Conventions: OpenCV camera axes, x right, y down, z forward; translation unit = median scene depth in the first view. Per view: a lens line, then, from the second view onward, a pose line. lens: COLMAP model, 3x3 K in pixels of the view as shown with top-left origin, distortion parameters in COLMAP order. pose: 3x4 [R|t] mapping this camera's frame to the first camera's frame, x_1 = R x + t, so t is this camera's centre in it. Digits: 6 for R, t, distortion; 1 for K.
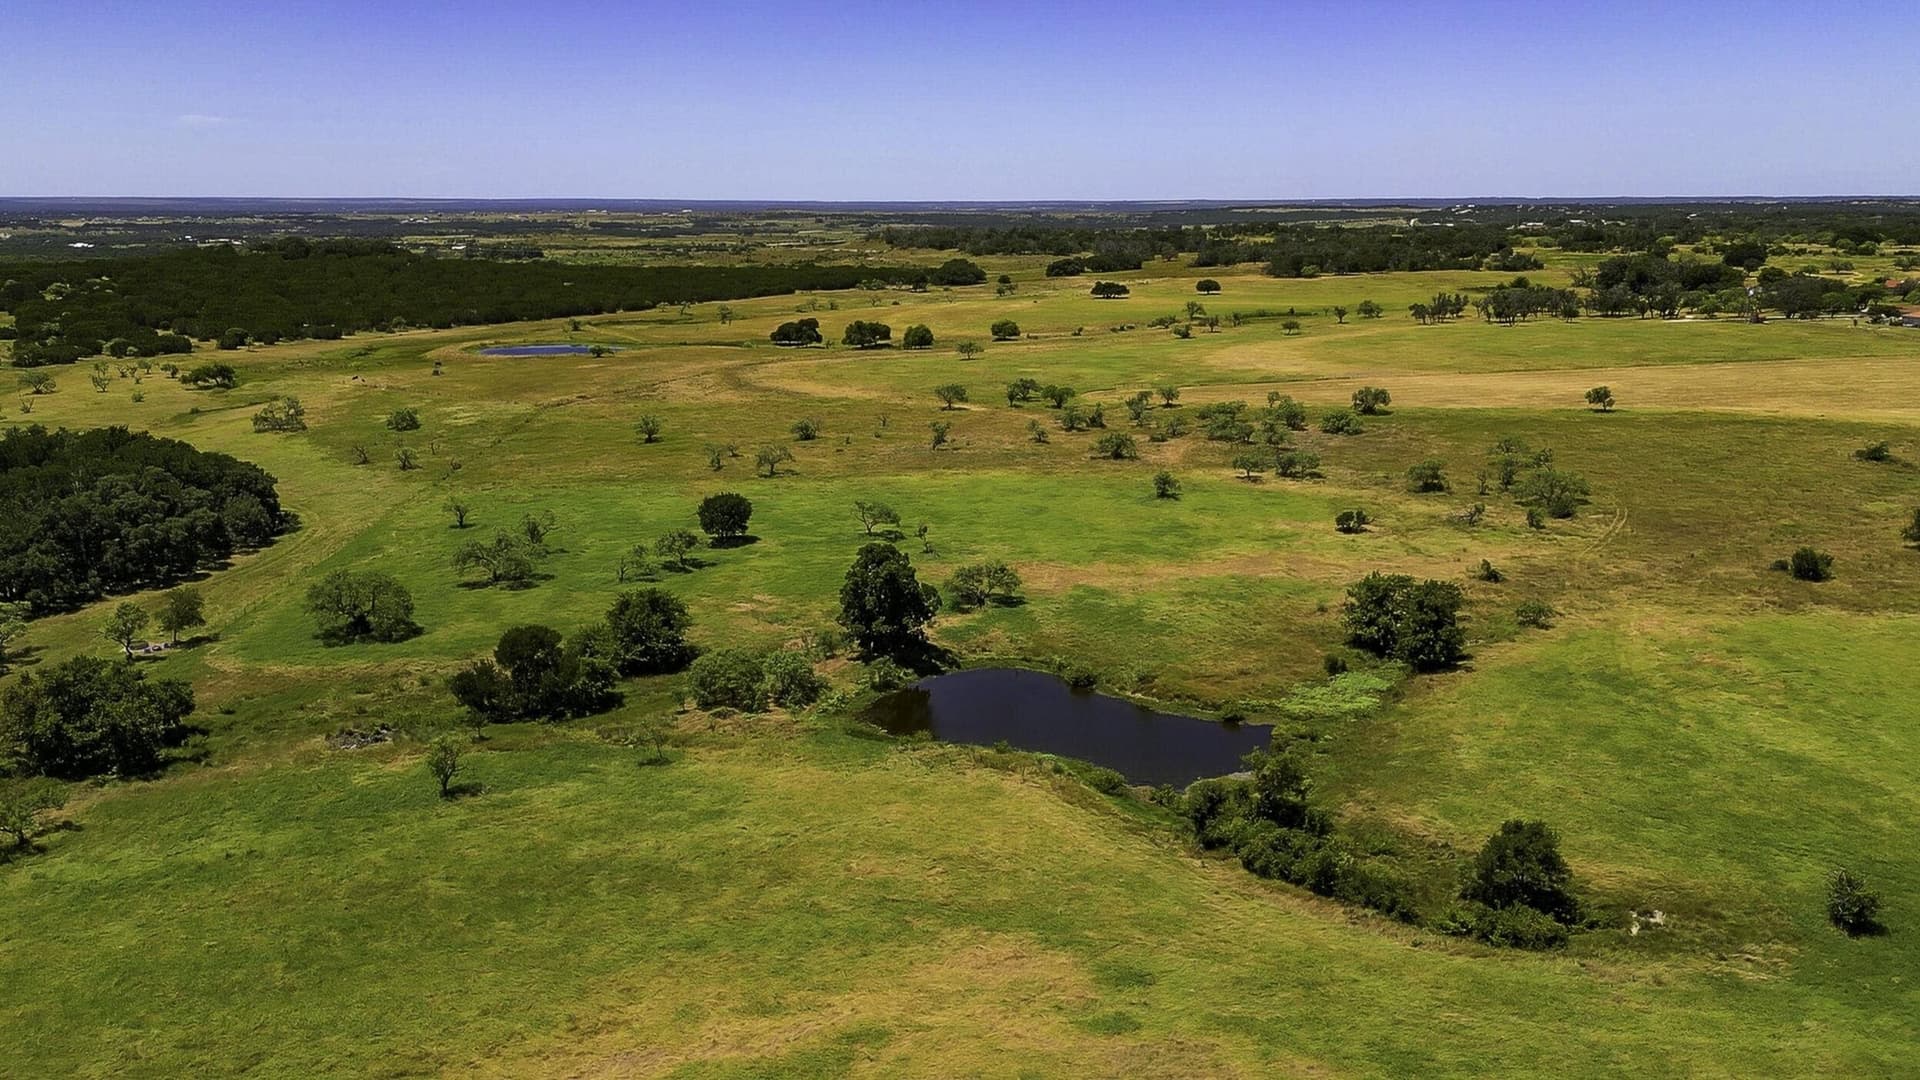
lens RADIAL K [[1528.0, 0, 960.0], [0, 1528.0, 540.0], [0, 0, 1]] dist [0.101380, -0.137636]
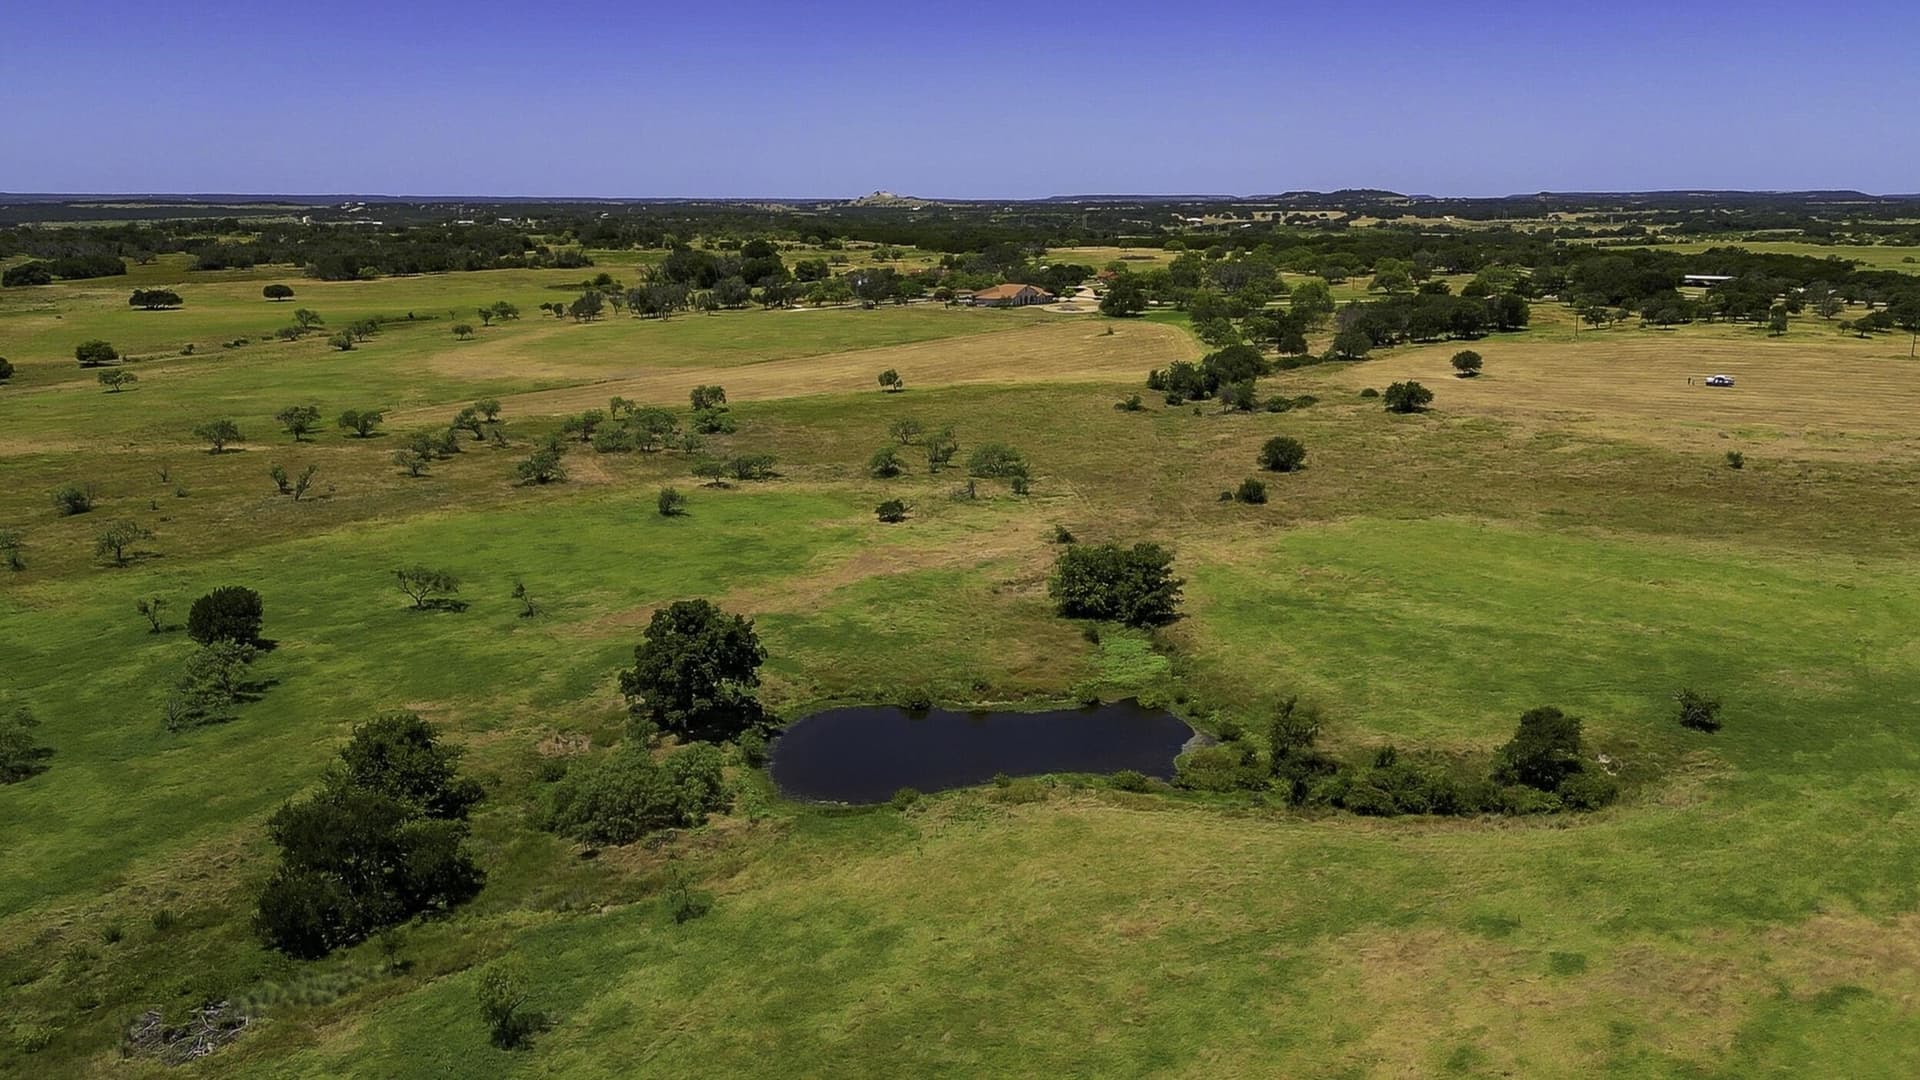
lens RADIAL K [[1528.0, 0, 960.0], [0, 1528.0, 540.0], [0, 0, 1]] dist [0.101380, -0.137636]
pose [[0.723994, -0.146910, 0.673981, -0.208292], [0.146452, 0.987520, 0.057934, -0.023265], [-0.674081, 0.056762, 0.736473, 0.111778]]
